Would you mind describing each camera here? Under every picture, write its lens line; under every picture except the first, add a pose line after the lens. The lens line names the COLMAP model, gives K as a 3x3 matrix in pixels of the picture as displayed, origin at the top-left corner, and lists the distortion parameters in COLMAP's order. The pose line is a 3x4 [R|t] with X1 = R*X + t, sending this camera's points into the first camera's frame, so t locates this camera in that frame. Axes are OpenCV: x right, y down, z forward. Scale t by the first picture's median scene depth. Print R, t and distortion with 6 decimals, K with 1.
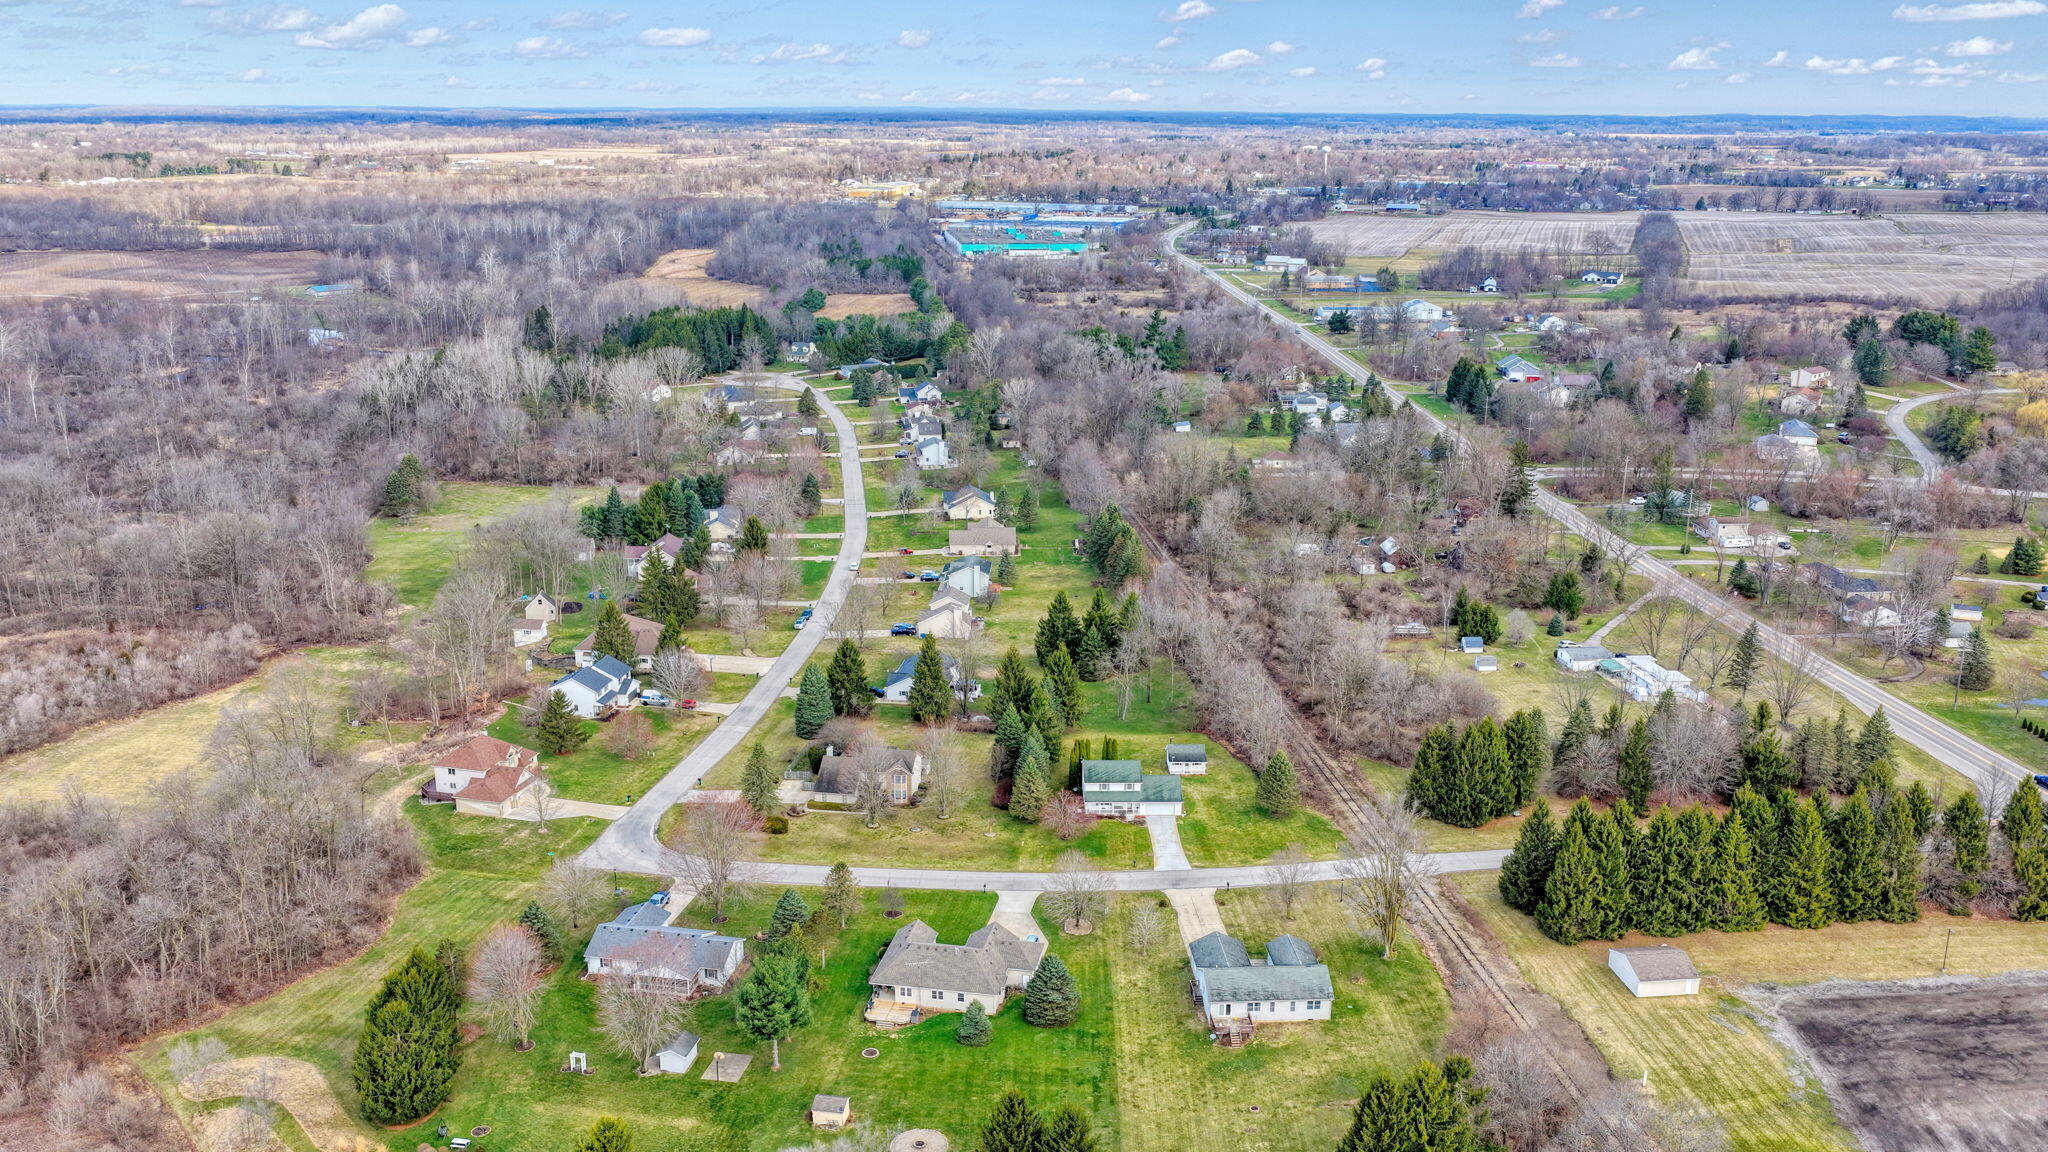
lens RADIAL K [[1730.8, 0, 1024.0], [0, 1730.8, 576.0], [0, 0, 1]] dist [0.001769, -0.001217]
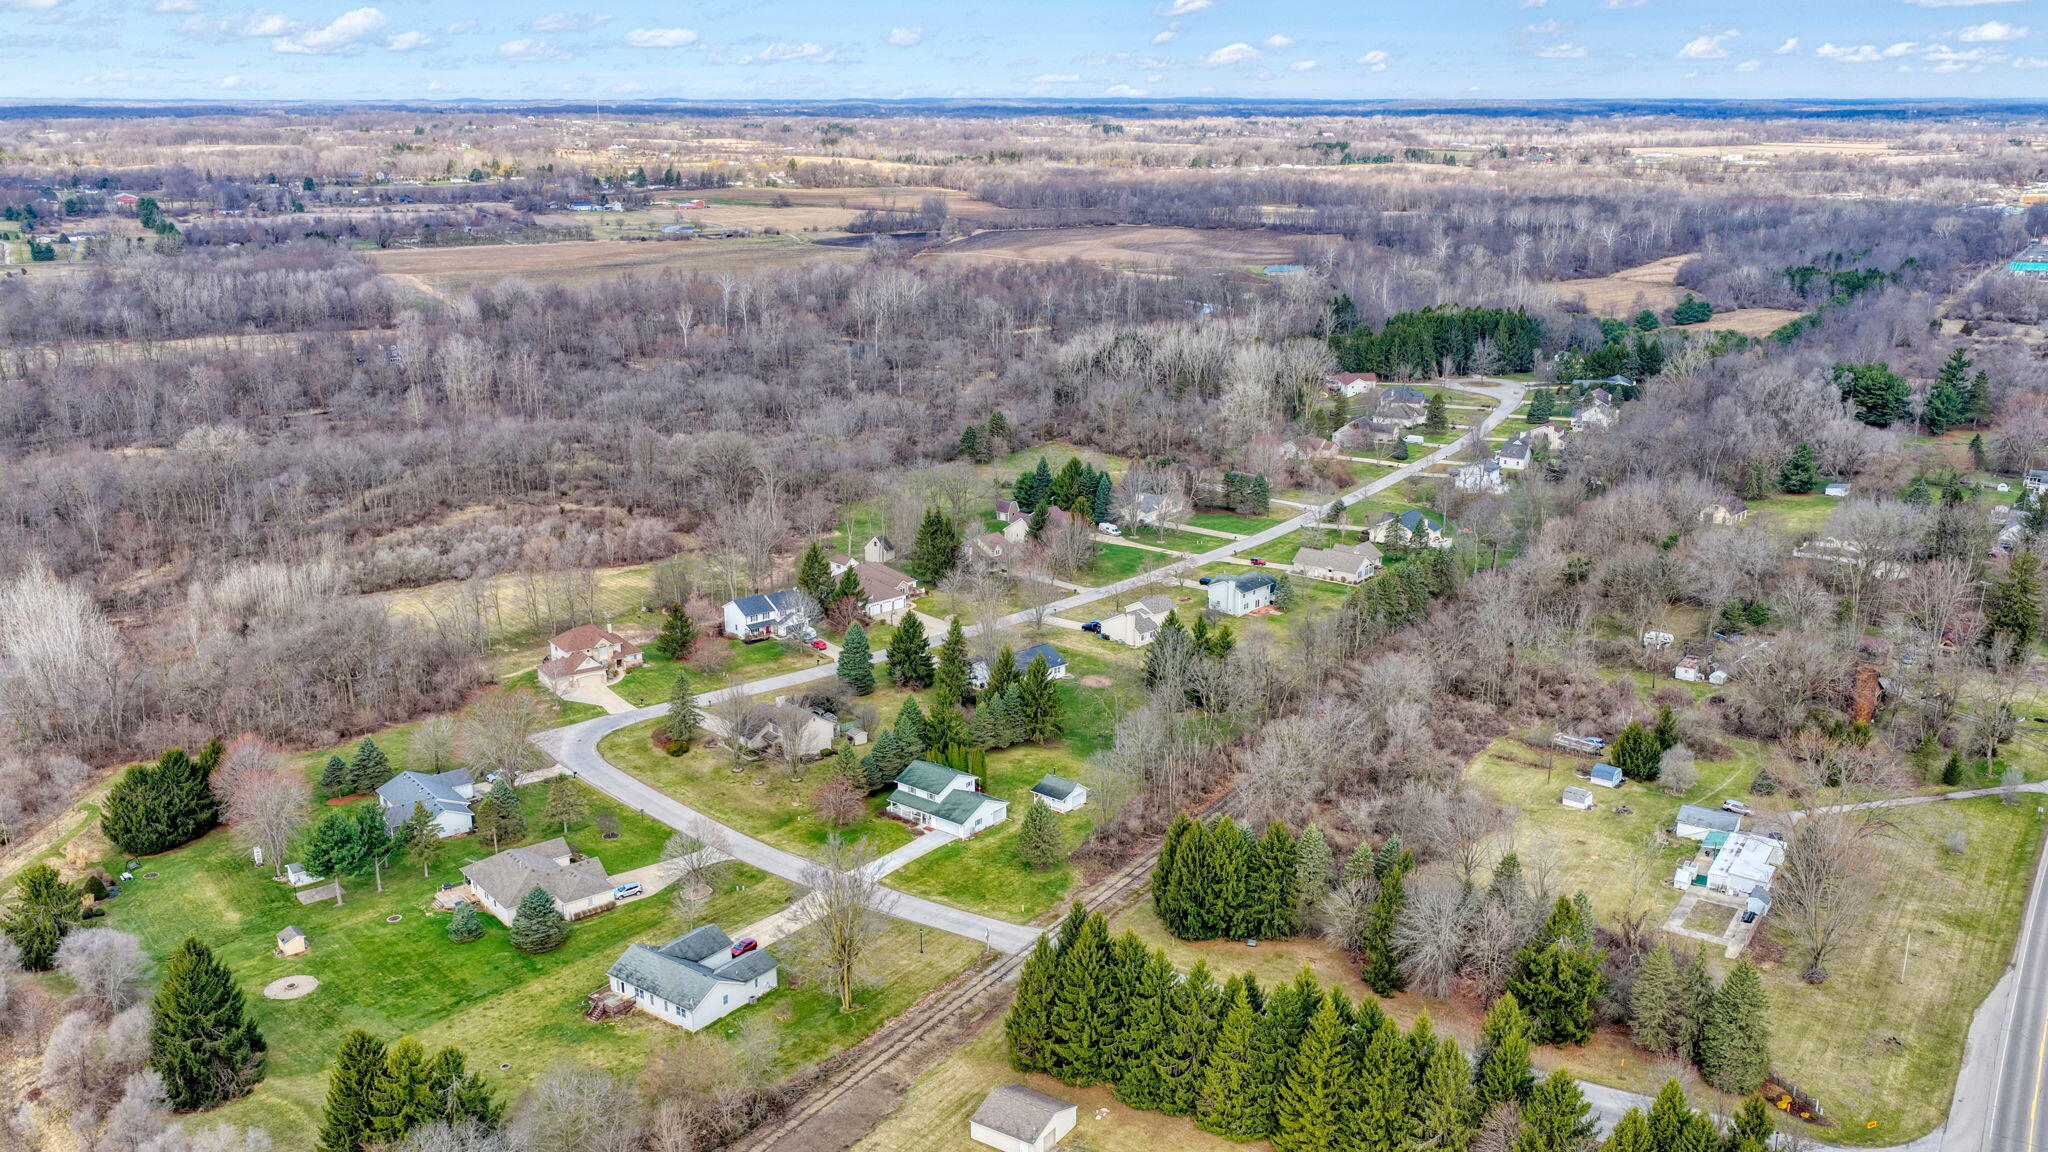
lens RADIAL K [[1723.5, 0, 1024.0], [0, 1723.5, 576.0], [0, 0, 1]] dist [0.036466, 0.004892]
pose [[0.777238, 0.175676, -0.604184, 0.635314], [-0.173343, 0.982858, 0.062788, -0.068187], [0.604857, 0.055930, 0.794367, 0.230699]]
